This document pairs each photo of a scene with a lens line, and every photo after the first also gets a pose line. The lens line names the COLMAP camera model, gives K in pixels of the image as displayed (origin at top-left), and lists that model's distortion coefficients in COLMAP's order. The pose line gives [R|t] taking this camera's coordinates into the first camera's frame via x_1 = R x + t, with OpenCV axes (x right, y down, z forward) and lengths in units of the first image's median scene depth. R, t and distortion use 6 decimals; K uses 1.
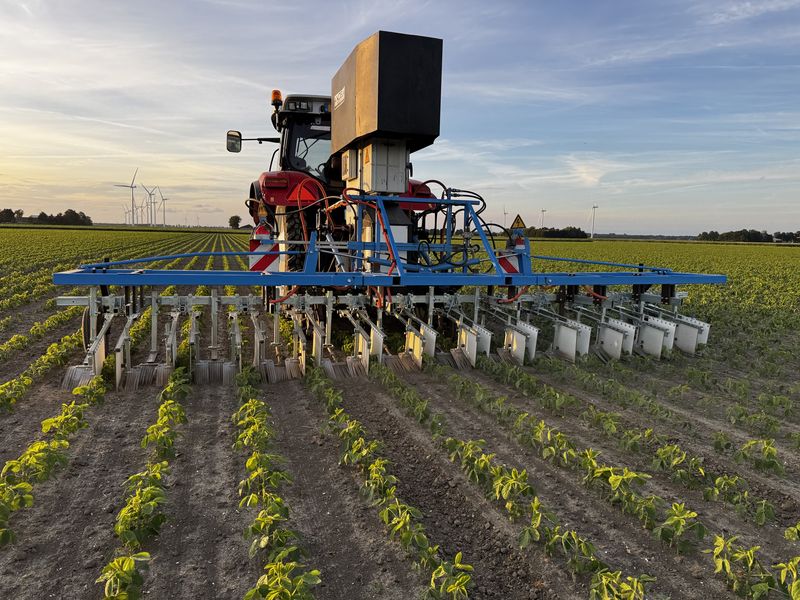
lens RADIAL K [[567.7, 0, 400.0], [0, 567.7, 300.0], [0, 0, 1]] dist [0.005530, -0.001516]
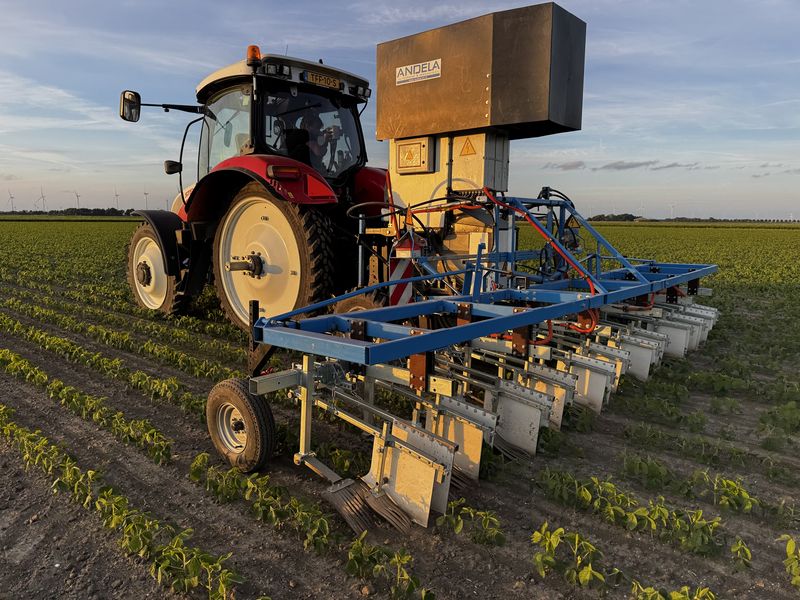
lens RADIAL K [[567.7, 0, 400.0], [0, 567.7, 300.0], [0, 0, 1]] dist [0.005530, -0.001516]
pose [[0.861600, -0.085196, 0.500387, -0.409936], [0.067439, 0.996288, 0.053507, -0.055919], [-0.503088, -0.012355, 0.864147, 0.226635]]
